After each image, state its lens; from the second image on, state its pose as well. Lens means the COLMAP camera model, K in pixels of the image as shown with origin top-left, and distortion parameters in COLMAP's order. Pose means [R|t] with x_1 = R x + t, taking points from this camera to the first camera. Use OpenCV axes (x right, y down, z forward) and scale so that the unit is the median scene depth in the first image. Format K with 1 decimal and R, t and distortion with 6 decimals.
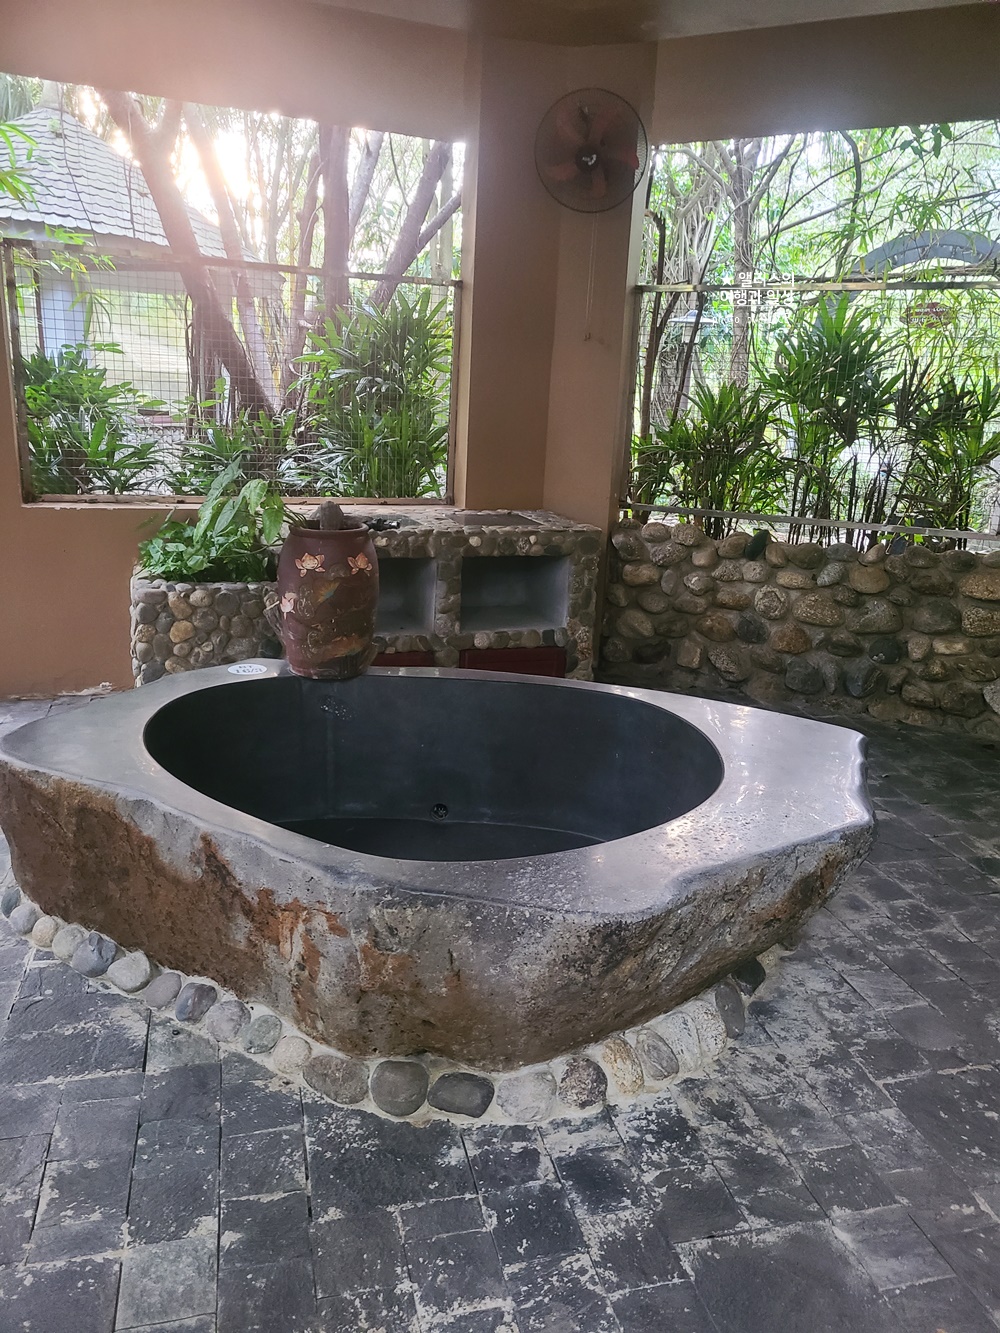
lens RADIAL K [[1025.8, 0, 506.4], [0, 1025.8, 661.5], [0, 0, 1]] dist [0.055744, -0.051115]
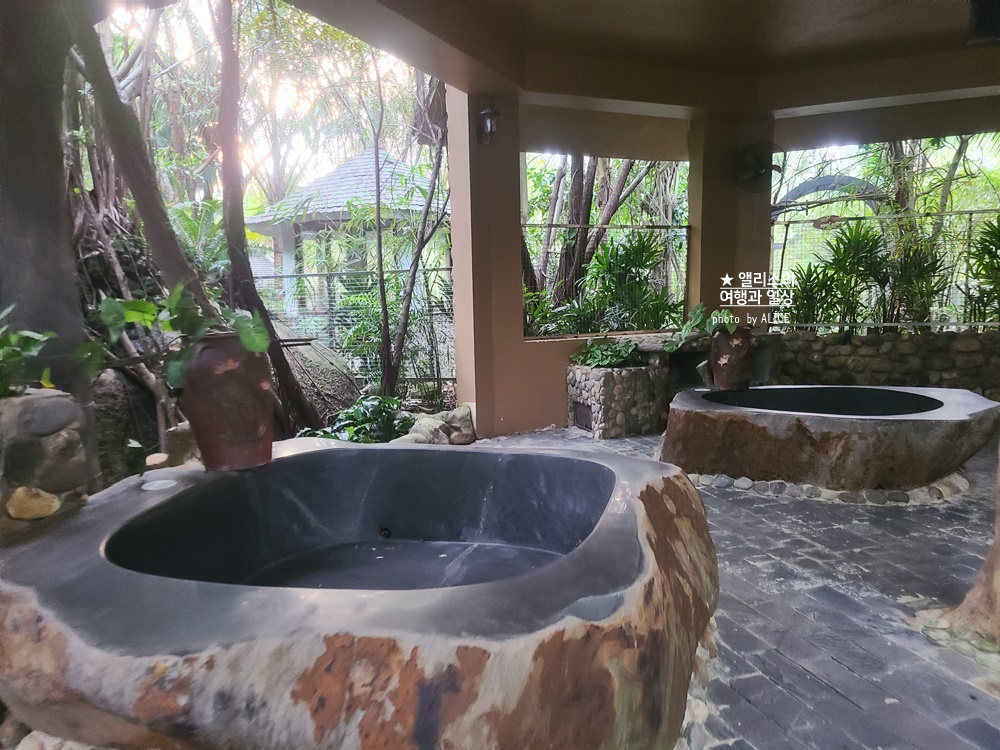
lens RADIAL K [[769.5, 0, 496.4], [0, 769.5, 381.1], [0, 0, 1]] dist [0.055744, -0.051115]
pose [[0.995862, -0.075863, 0.050046, -0.656393], [0.081895, 0.987834, -0.132199, 0.149429], [-0.039408, 0.135750, 0.989959, -0.619376]]
